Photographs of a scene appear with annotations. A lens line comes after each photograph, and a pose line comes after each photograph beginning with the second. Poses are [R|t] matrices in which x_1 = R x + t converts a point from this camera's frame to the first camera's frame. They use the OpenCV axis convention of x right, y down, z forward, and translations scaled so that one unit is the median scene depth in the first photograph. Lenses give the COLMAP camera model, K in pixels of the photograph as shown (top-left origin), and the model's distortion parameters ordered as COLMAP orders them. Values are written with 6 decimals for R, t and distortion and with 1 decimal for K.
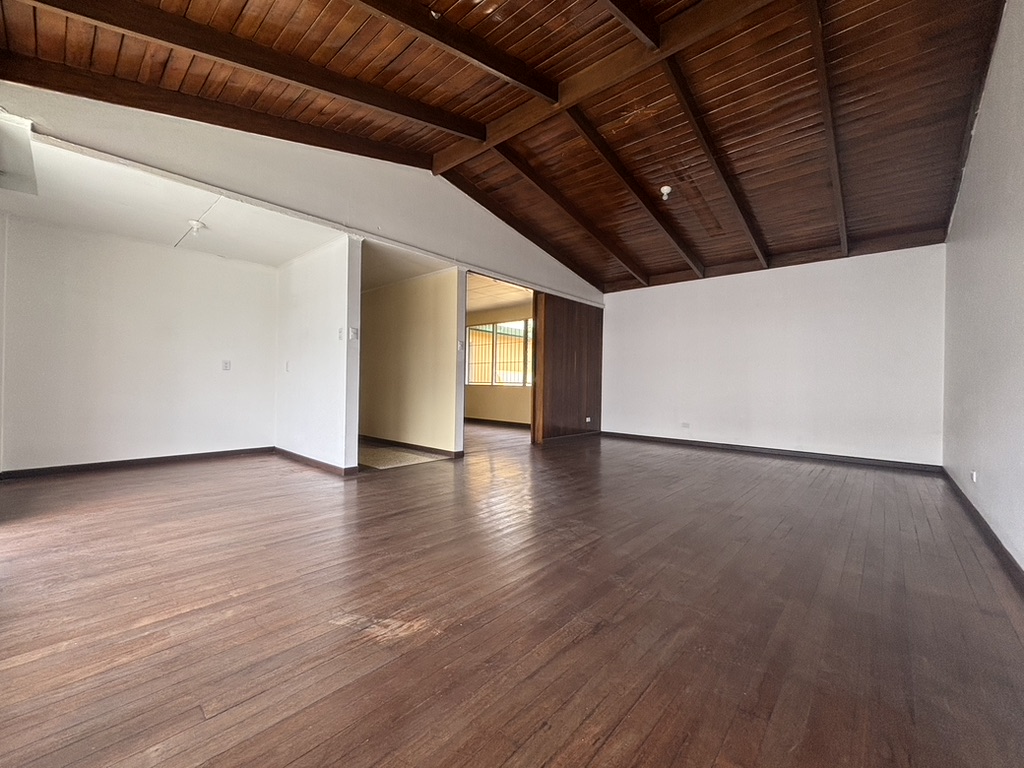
lens RADIAL K [[412.9, 0, 512.0], [0, 412.9, 384.0], [0, 0, 1]] dist [-0.013346, 0.000143]
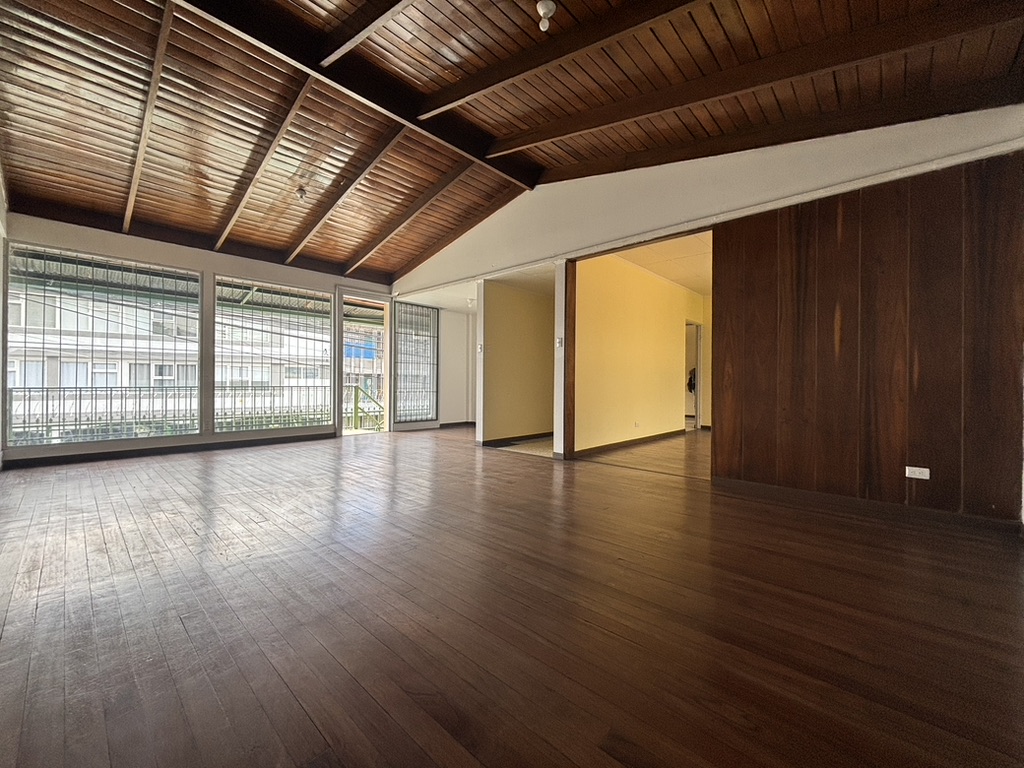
lens RADIAL K [[412.9, 0, 512.0], [0, 412.9, 384.0], [0, 0, 1]] dist [-0.013346, 0.000143]
pose [[-0.015743, -0.015743, -0.999752, 0.882768], [-0.004486, 0.999867, -0.015675, 0.018380], [0.999866, 0.004238, -0.015811, 0.961835]]
